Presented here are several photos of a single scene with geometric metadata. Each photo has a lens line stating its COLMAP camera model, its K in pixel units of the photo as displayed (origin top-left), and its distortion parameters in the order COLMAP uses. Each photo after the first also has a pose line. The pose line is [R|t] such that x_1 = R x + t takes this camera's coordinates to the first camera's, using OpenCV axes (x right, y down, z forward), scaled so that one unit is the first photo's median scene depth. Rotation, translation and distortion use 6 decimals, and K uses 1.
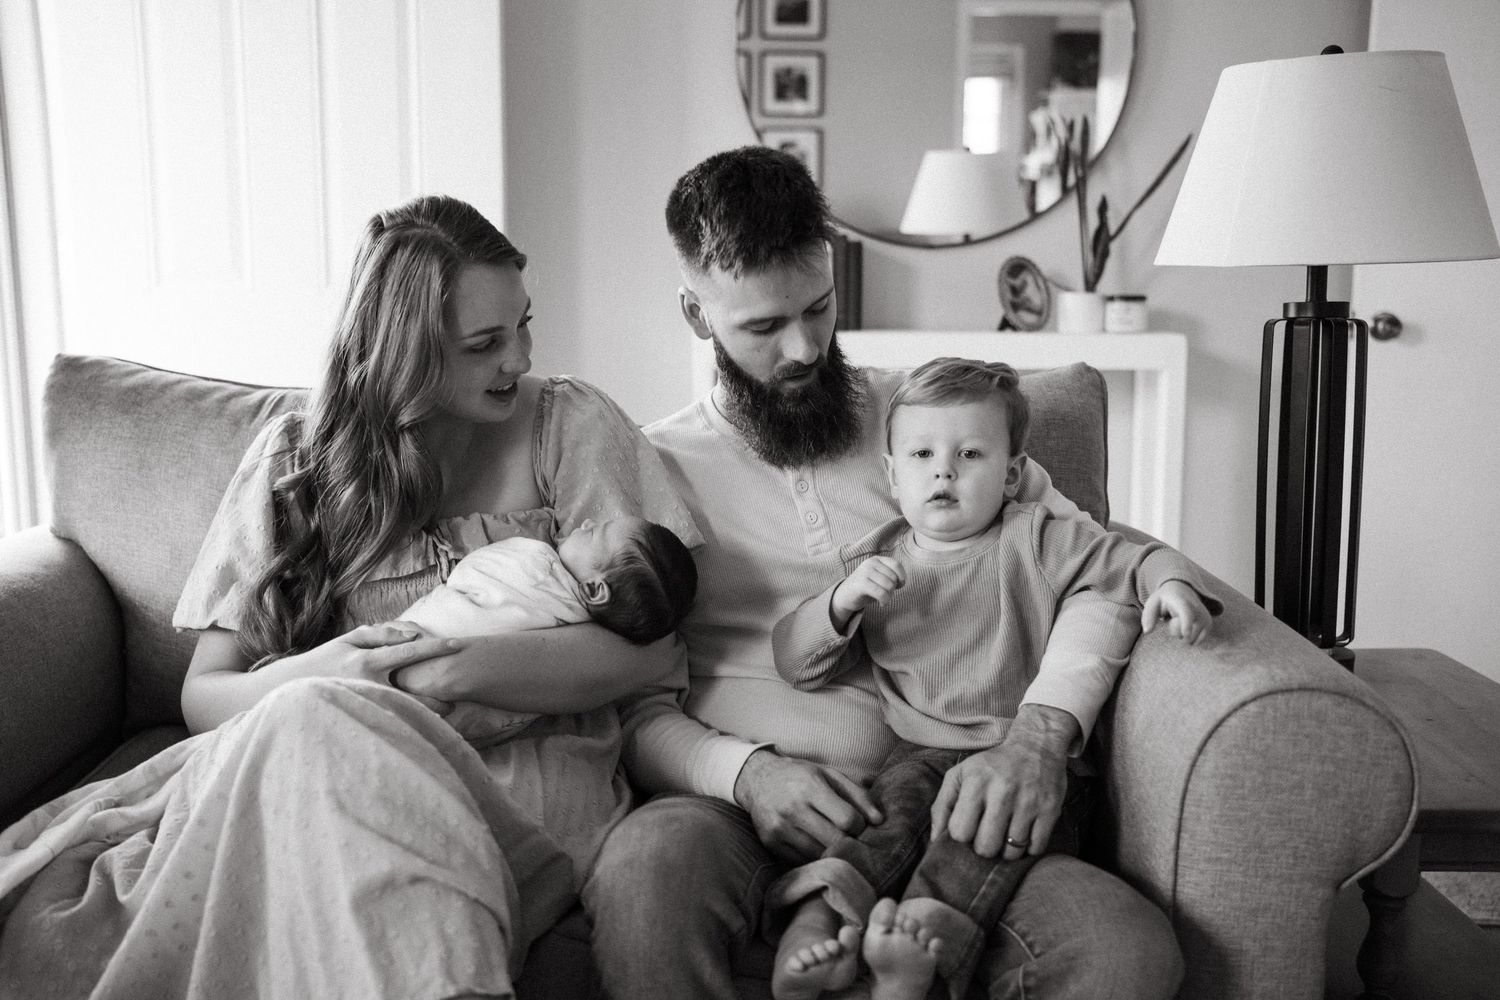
lens RADIAL K [[1626.9, 0, 770.0], [0, 1626.9, 500.0], [0, 0, 1]] dist [-0.014642, 0.022792]
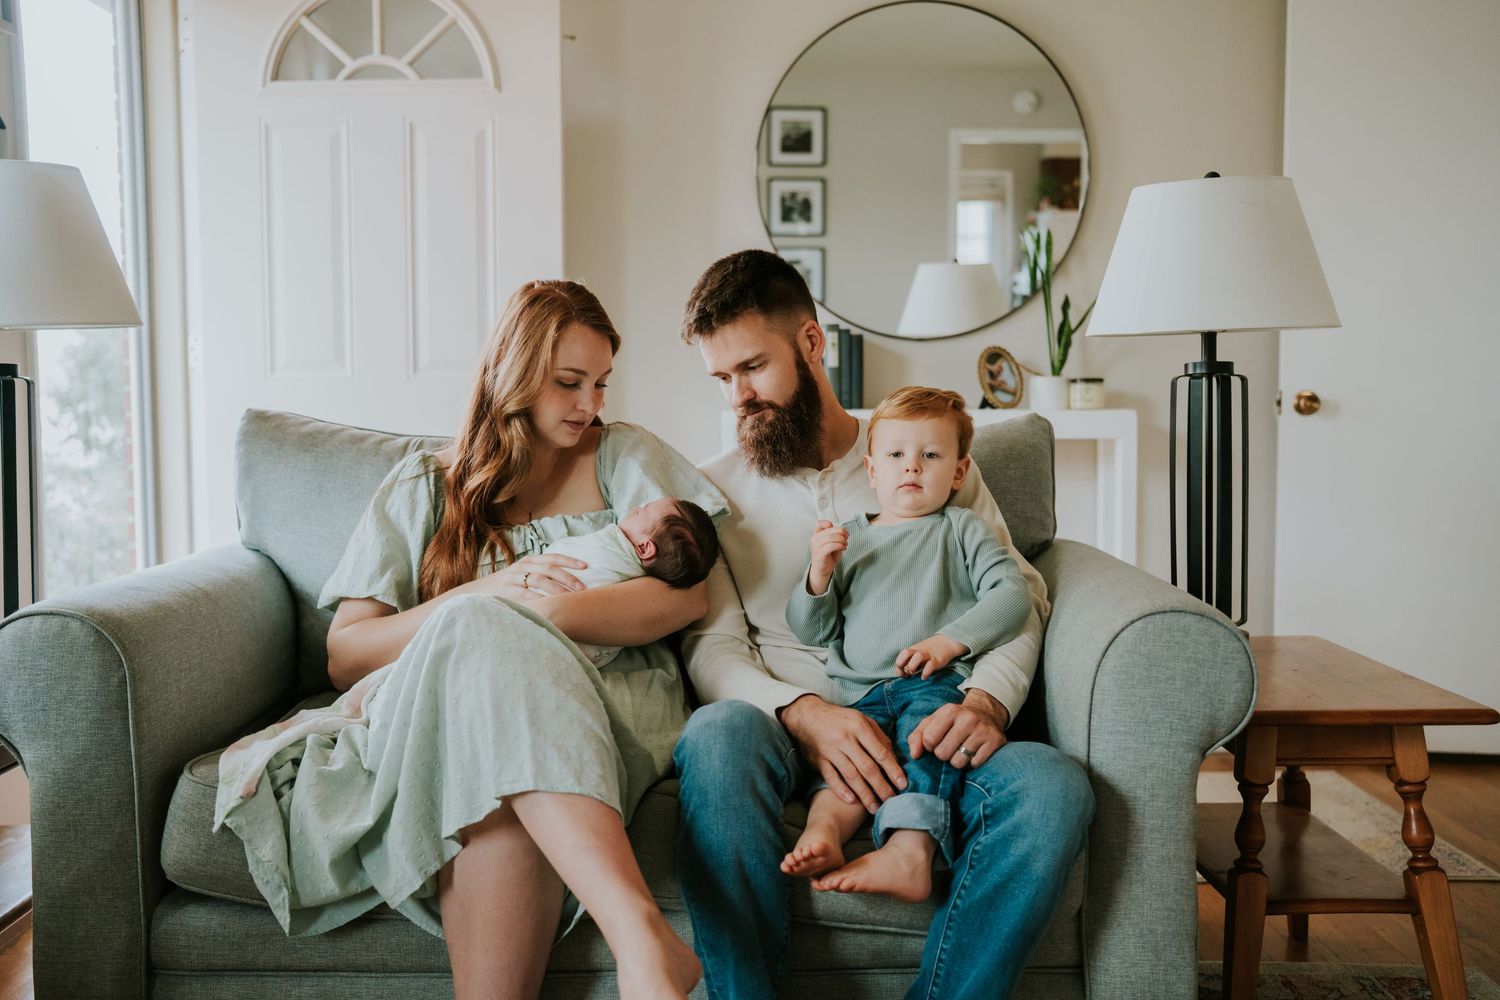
lens RADIAL K [[1752.9, 0, 750.0], [0, 1752.9, 500.0], [0, 0, 1]] dist [-0.009882, 0.018371]
pose [[0.999952, -0.005273, -0.008256, -0.027272], [0.004534, 0.996184, -0.087155, 0.124237], [0.008684, 0.087113, 0.996161, -0.455072]]
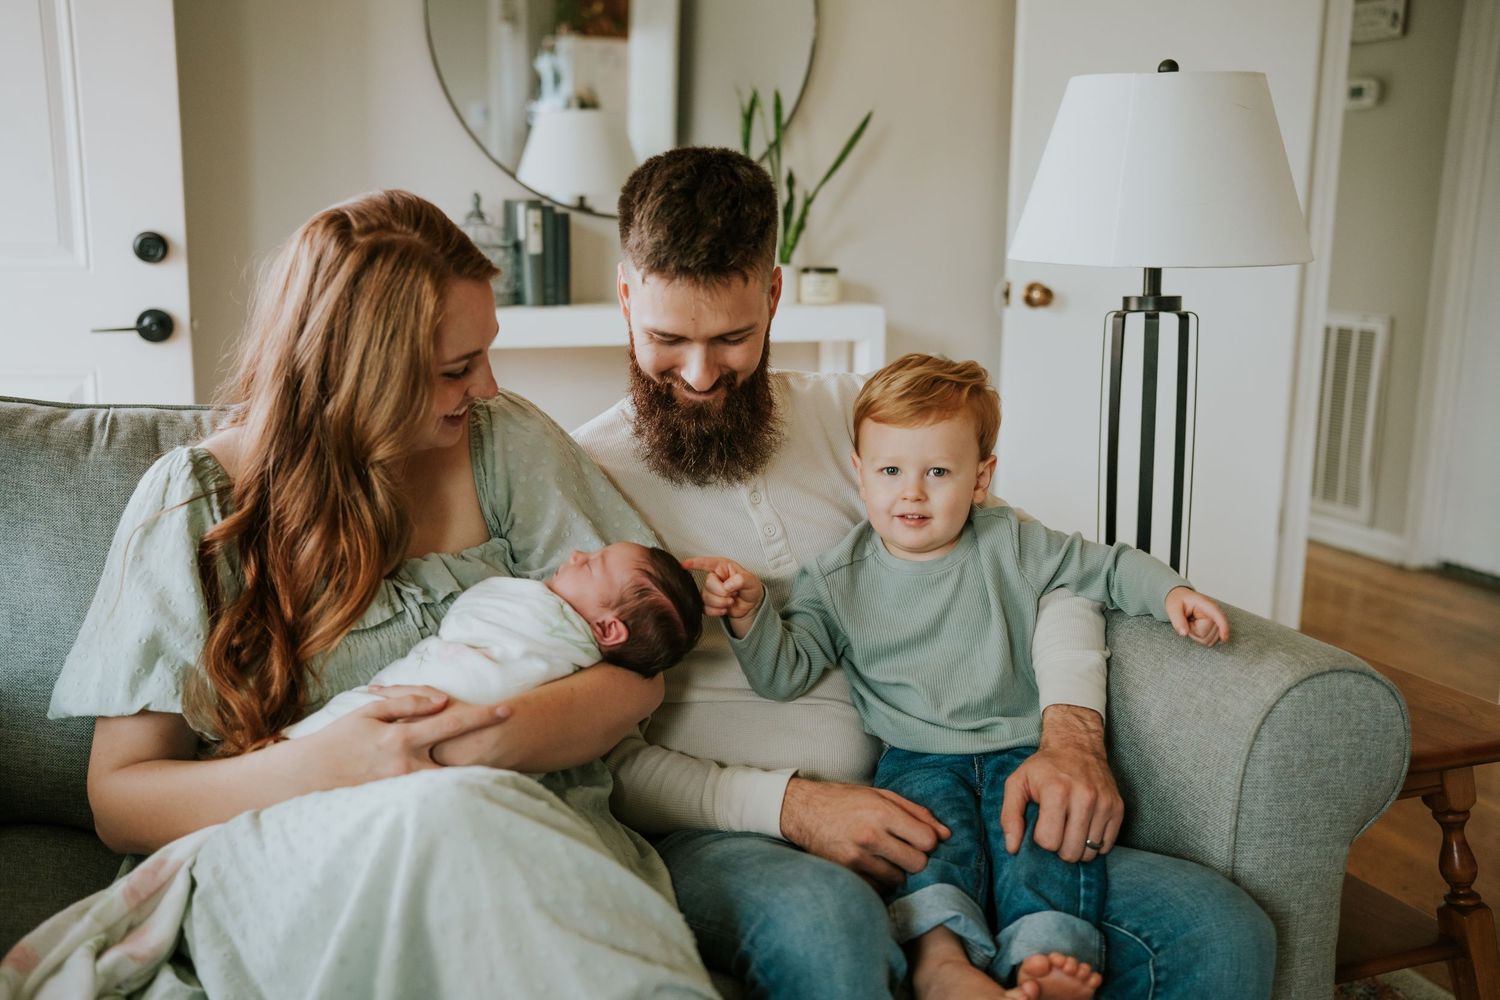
lens RADIAL K [[1626.9, 0, 770.0], [0, 1626.9, 500.0], [0, 0, 1]] dist [-0.014642, 0.022792]
pose [[0.921051, -0.060878, 0.384653, -0.362620], [0.043161, 0.997579, 0.054535, -0.062883], [-0.387042, -0.033628, 0.921449, 0.108538]]
